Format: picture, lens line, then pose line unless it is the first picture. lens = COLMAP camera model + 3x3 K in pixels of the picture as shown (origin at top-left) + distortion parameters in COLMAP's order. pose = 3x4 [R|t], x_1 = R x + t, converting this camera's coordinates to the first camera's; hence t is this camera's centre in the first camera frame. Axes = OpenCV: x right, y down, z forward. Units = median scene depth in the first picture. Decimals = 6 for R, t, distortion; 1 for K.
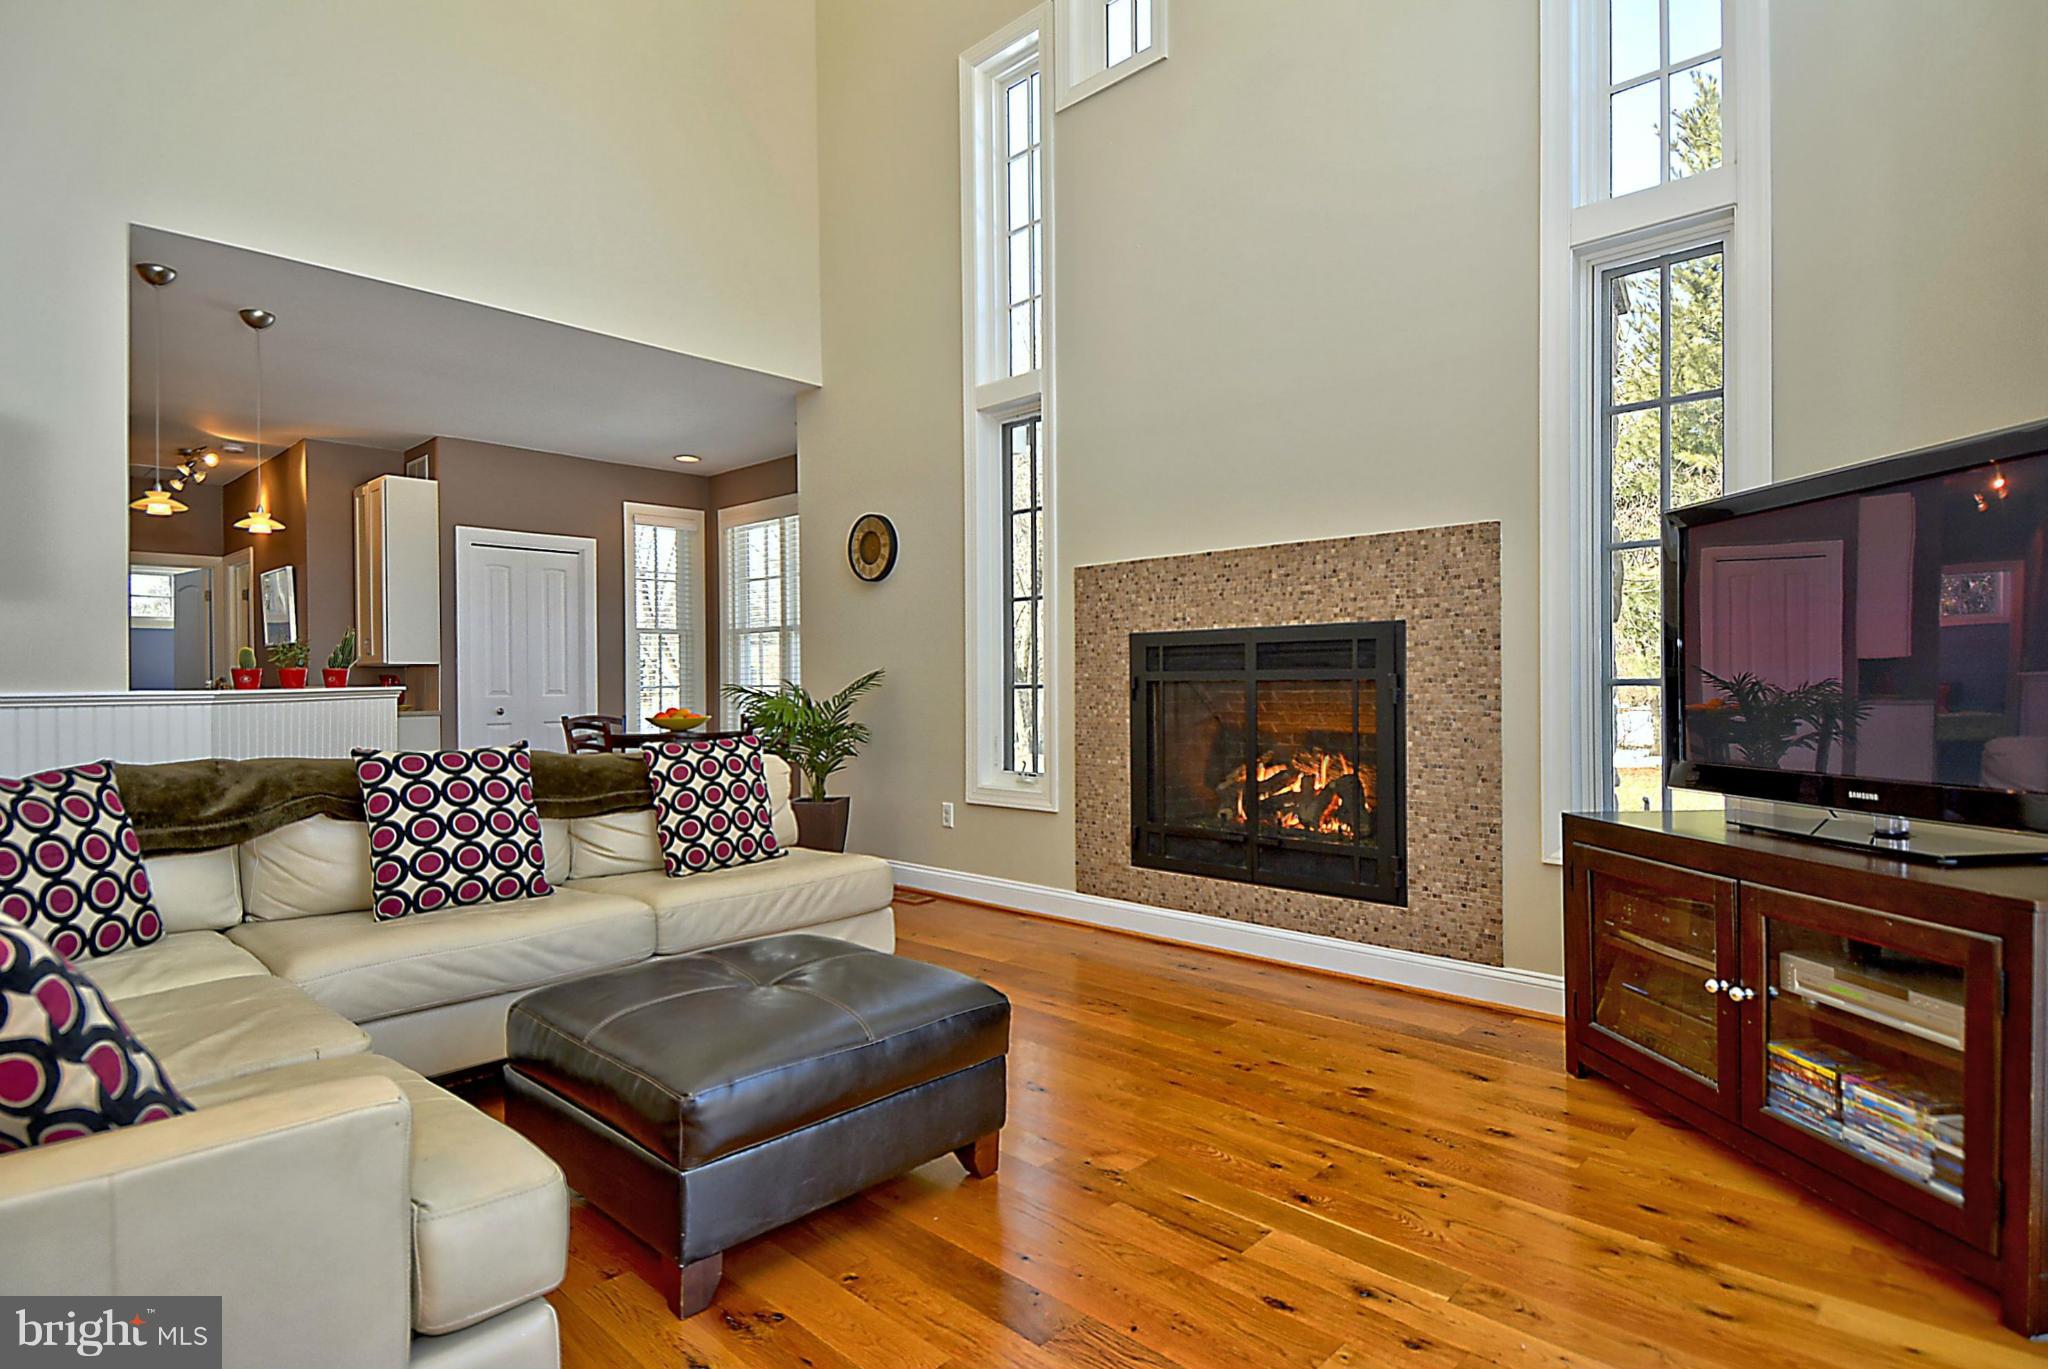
lens RADIAL K [[1090.4, 0, 1022.3], [0, 1090.4, 696.7], [0, 0, 1]] dist [0.035633, -0.023123]
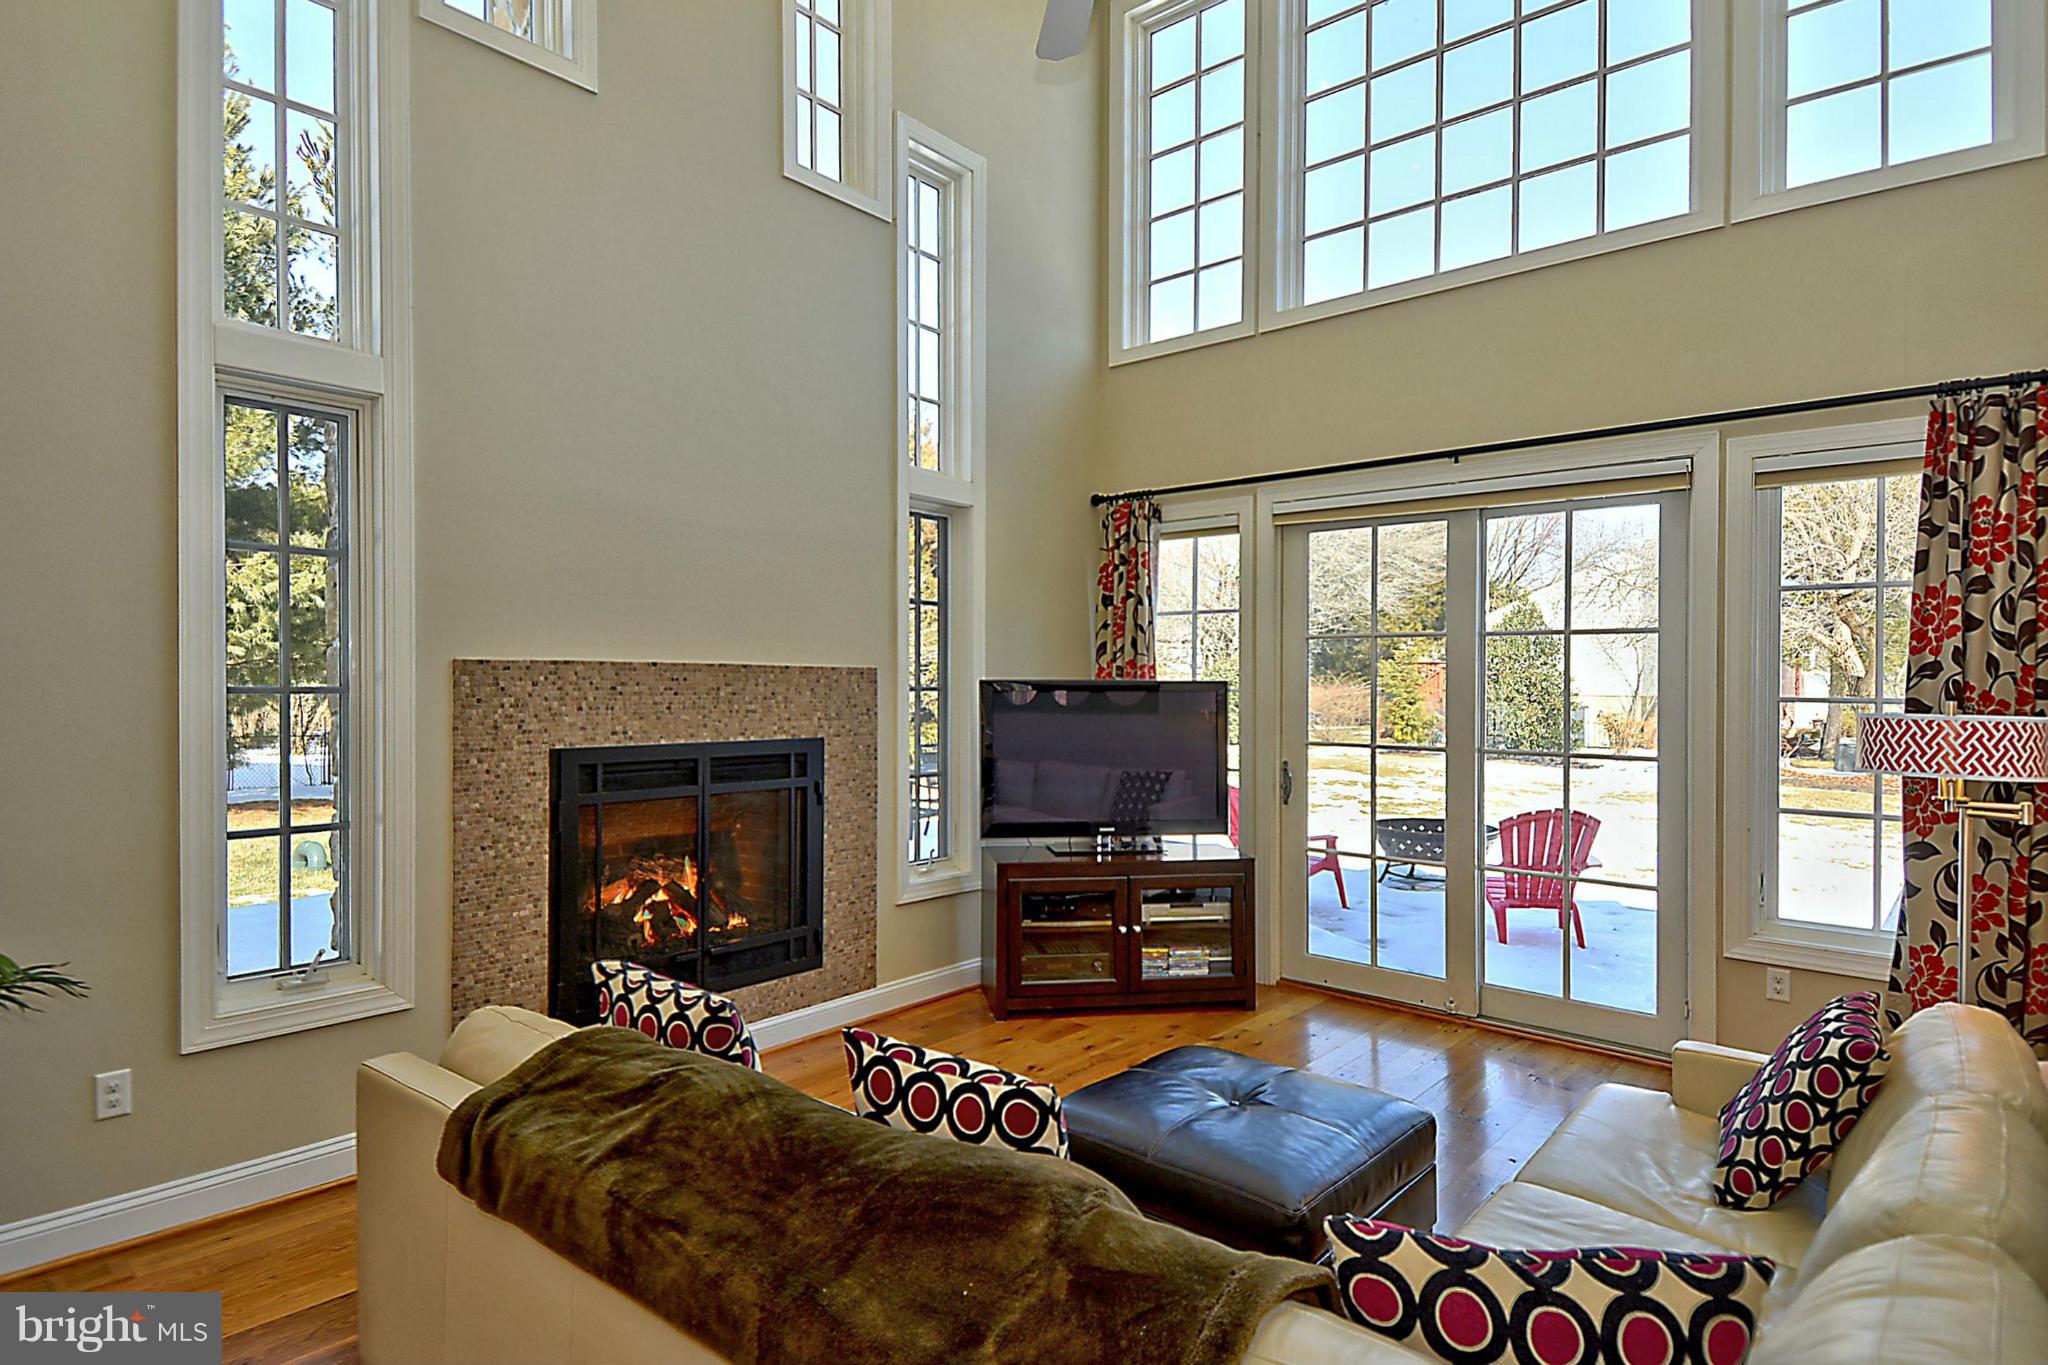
lens RADIAL K [[1090.4, 0, 1026.3], [0, 1090.4, 690.9], [0, 0, 1]] dist [0.035633, -0.023123]
pose [[-0.083963, -0.005027, 0.996456, -0.859286], [-0.002109, 0.999986, 0.004867, -0.122516], [-0.996467, -0.001693, -0.083973, 0.824411]]
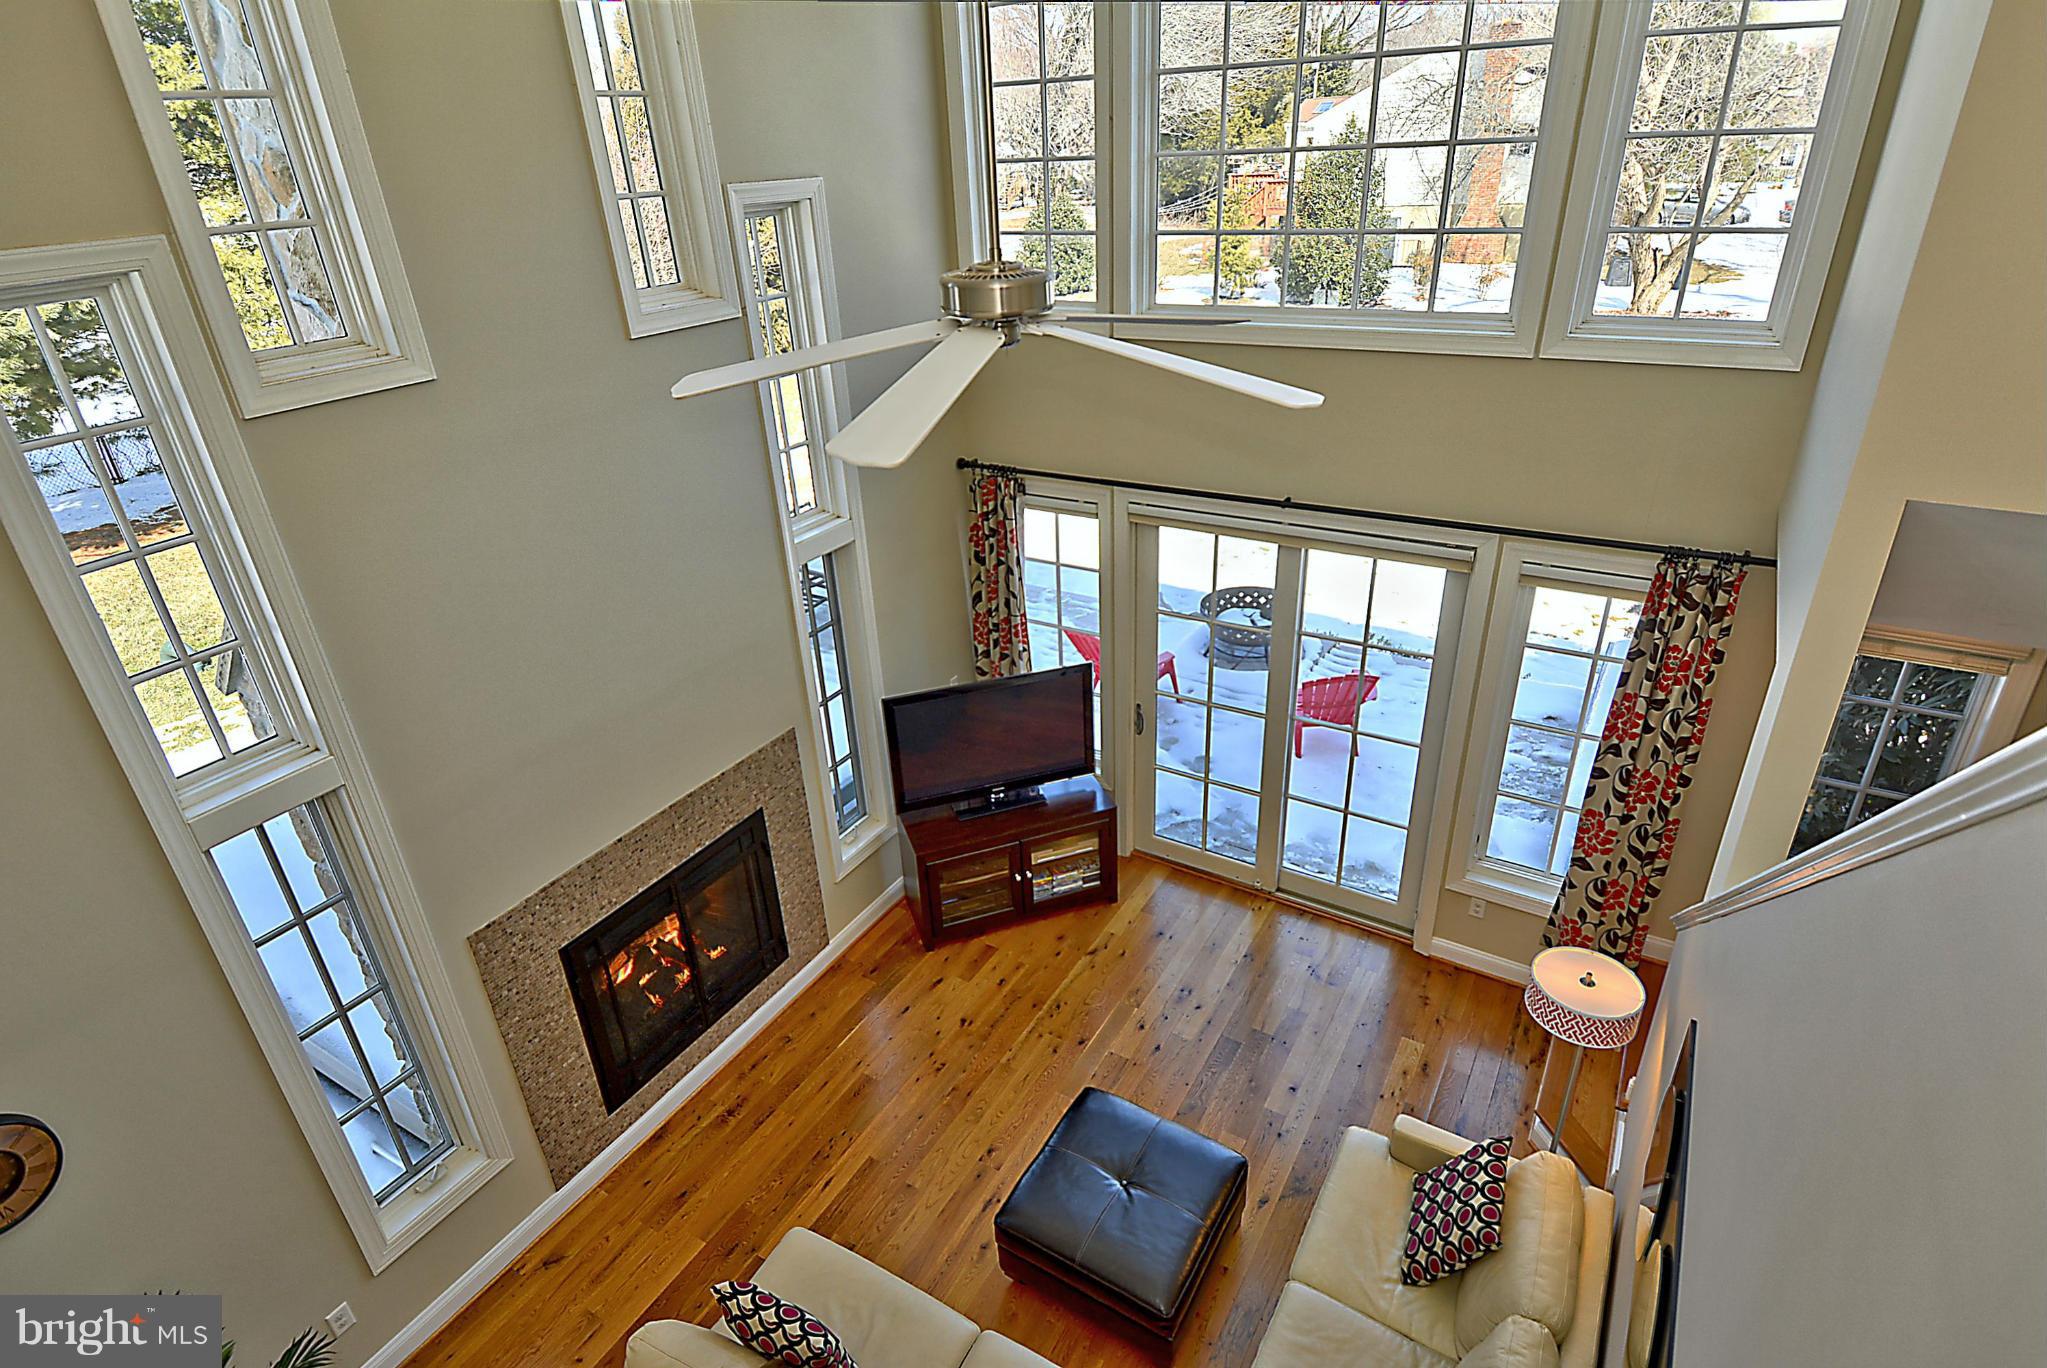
lens RADIAL K [[1030.3, 0, 1023.9], [0, 1030.3, 674.1], [0, 0, 1]] dist [0.015395, -0.000606]
pose [[-0.235814, -0.417317, 0.877632, -0.827564], [0.046652, 0.897199, 0.439156, -0.776109], [-0.970678, 0.144502, -0.192104, 0.847220]]
